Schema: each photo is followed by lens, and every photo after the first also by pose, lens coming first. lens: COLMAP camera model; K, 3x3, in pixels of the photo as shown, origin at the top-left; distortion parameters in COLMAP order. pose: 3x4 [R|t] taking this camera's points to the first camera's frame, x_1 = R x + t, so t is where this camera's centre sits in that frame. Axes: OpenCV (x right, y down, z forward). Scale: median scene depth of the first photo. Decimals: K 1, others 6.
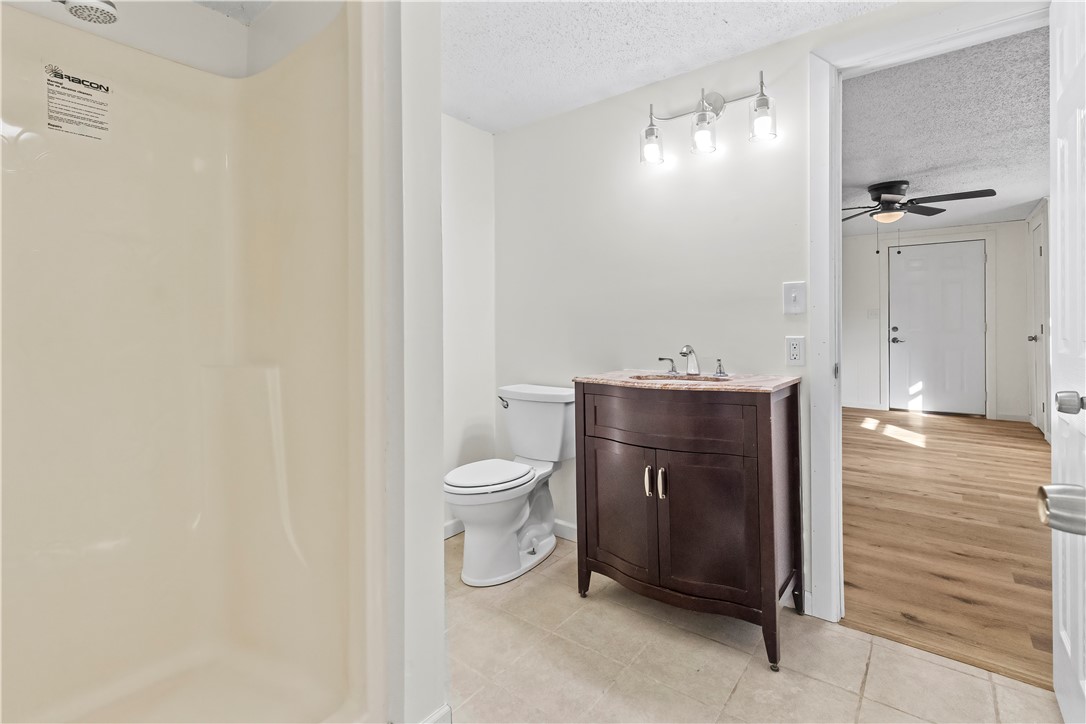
lens RADIAL K [[504.1, 0, 543.5], [0, 504.1, 322.6], [0, 0, 1]] dist [0.015160, -0.001153]
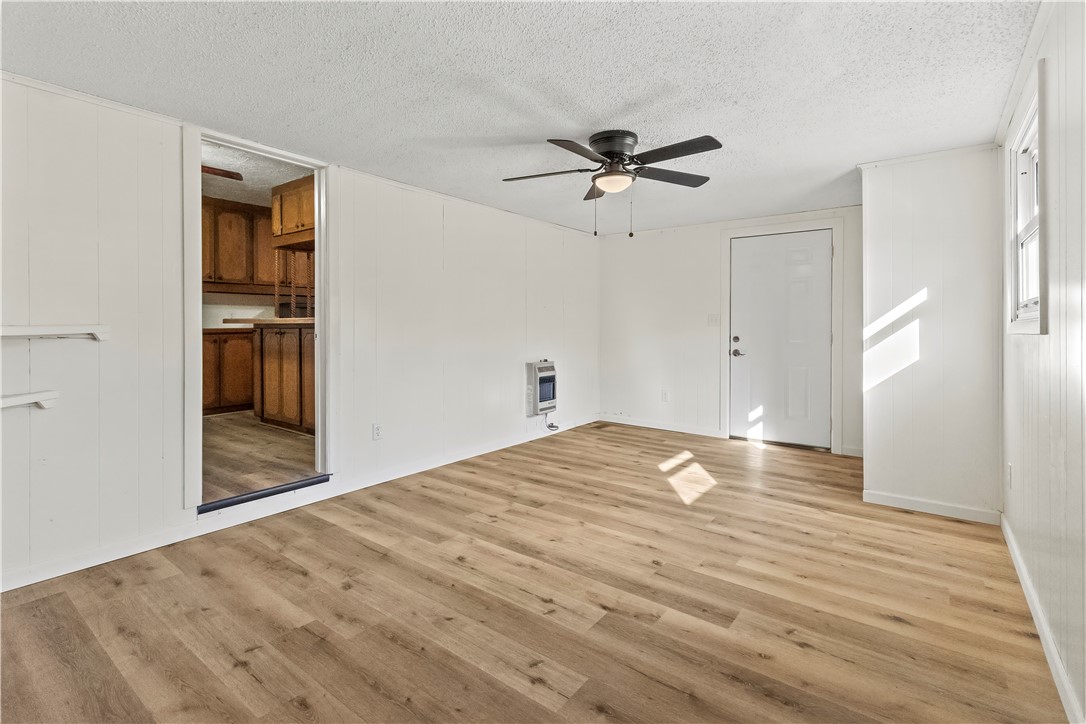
lens RADIAL K [[504.1, 0, 535.3], [0, 504.1, 328.9], [0, 0, 1]] dist [0.015160, -0.001153]
pose [[0.999726, 0.019550, -0.012885, 0.388597], [-0.019501, 0.999802, 0.003929, -0.000822], [0.012959, -0.003676, 0.999909, 0.186477]]
